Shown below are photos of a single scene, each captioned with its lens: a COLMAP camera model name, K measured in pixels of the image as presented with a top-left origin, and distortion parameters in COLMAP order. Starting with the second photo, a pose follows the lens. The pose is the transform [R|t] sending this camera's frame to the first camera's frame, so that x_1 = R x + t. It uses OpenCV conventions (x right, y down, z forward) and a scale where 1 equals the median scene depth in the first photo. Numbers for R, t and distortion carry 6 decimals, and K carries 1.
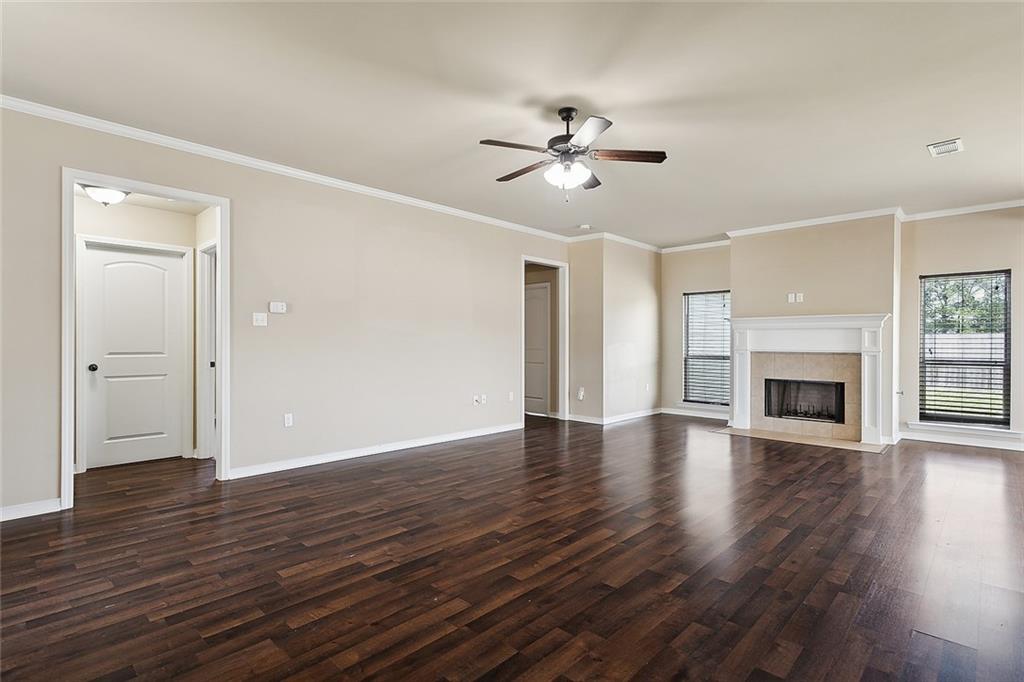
lens RADIAL K [[498.7, 0, 508.1], [0, 498.7, 349.0], [0, 0, 1]] dist [0.004834, 0.000269]
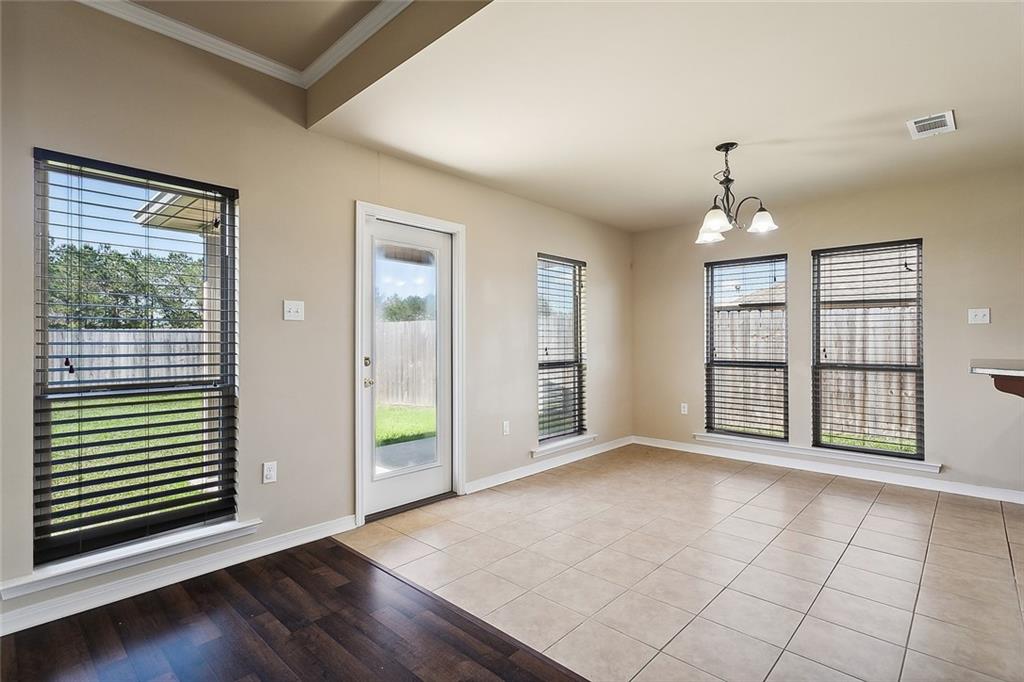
lens RADIAL K [[488.4, 0, 508.0], [0, 488.4, 339.0], [0, 0, 1]] dist [-0.001210, -0.000461]
pose [[-0.017335, 0.003813, 0.999842, 0.522446], [0.014014, 0.999895, -0.003570, -0.009001], [-0.999752, 0.013950, -0.017387, 0.738586]]
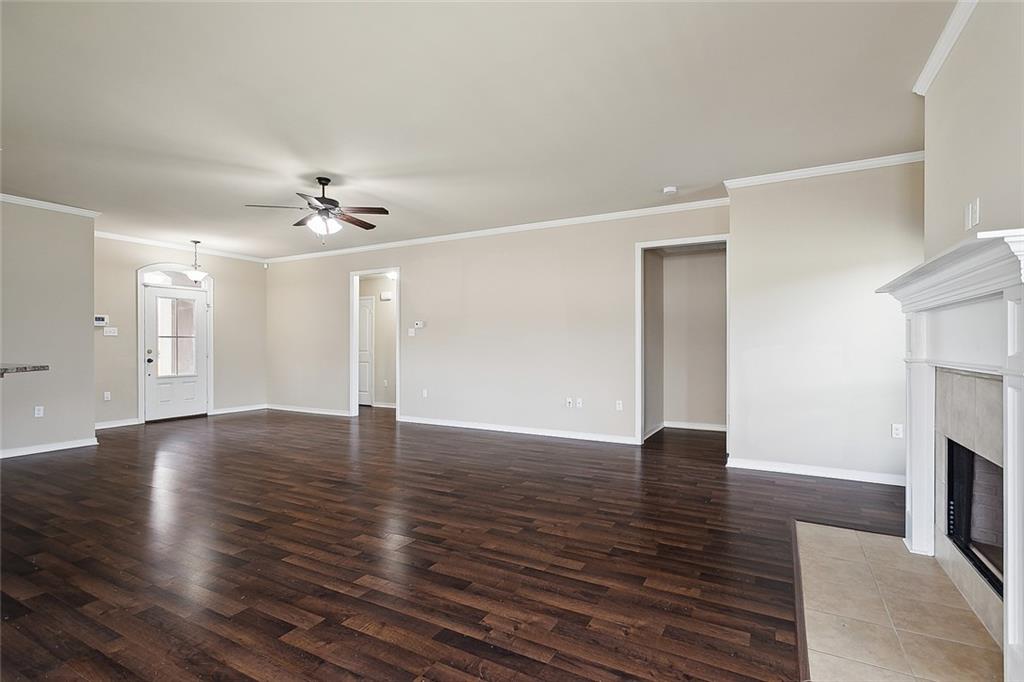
lens RADIAL K [[484.5, 0, 512.2], [0, 484.5, 350.9], [0, 0, 1]] dist [-0.001622, -0.000133]
pose [[0.268931, 0.007754, -0.963128, 0.949673], [-0.011266, 0.999925, 0.004904, -0.005843], [0.963094, 0.009532, 0.268998, 0.696456]]
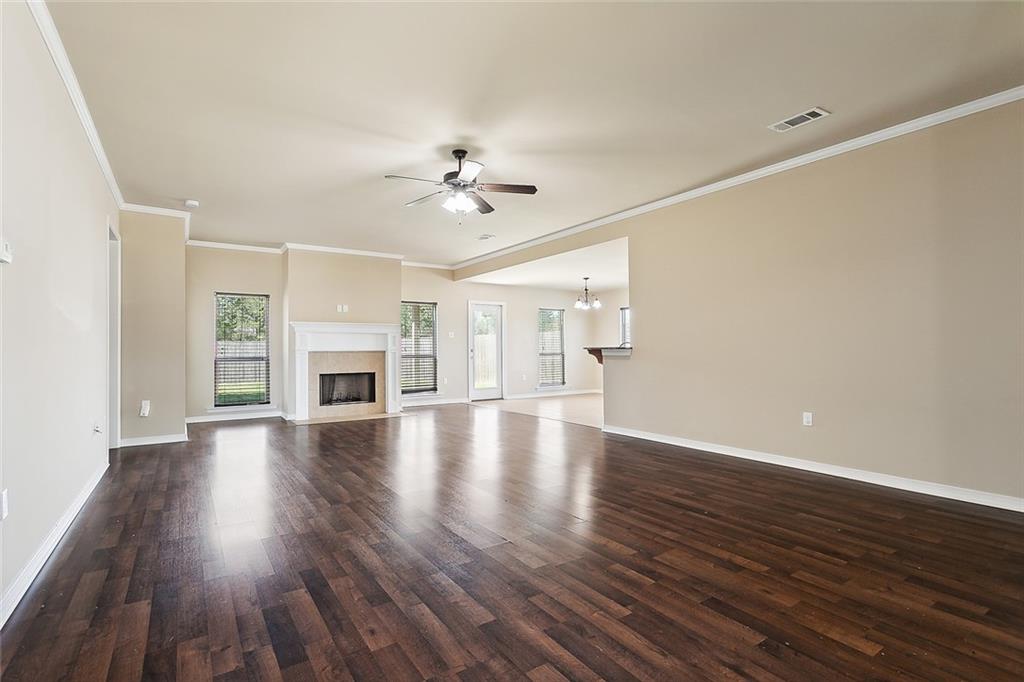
lens RADIAL K [[488.4, 0, 508.0], [0, 488.4, 339.0], [0, 0, 1]] dist [-0.001210, -0.000461]
pose [[0.209240, 0.016721, 0.977721, -0.639061], [0.018815, 0.999600, -0.021121, 0.010893], [-0.977683, 0.022815, 0.208842, 0.385325]]
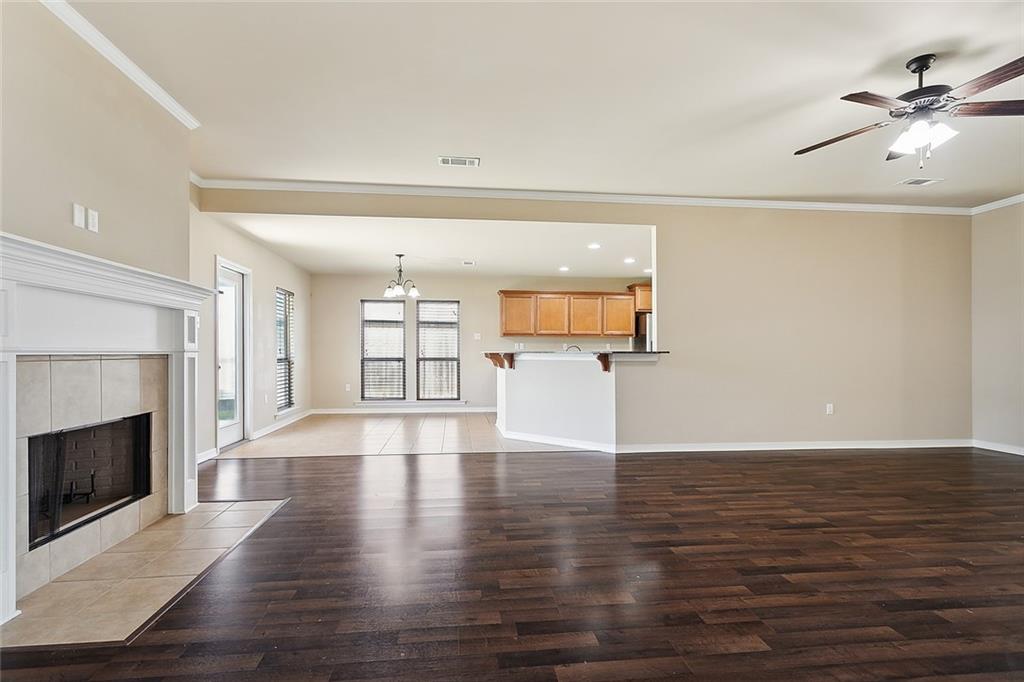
lens RADIAL K [[498.7, 0, 508.1], [0, 498.7, 349.0], [0, 0, 1]] dist [0.004834, 0.000269]
pose [[-0.772938, 0.001177, 0.634481, 0.072771], [0.004405, 0.999984, 0.003512, 0.001952], [-0.634466, 0.005509, -0.772931, 1.276175]]
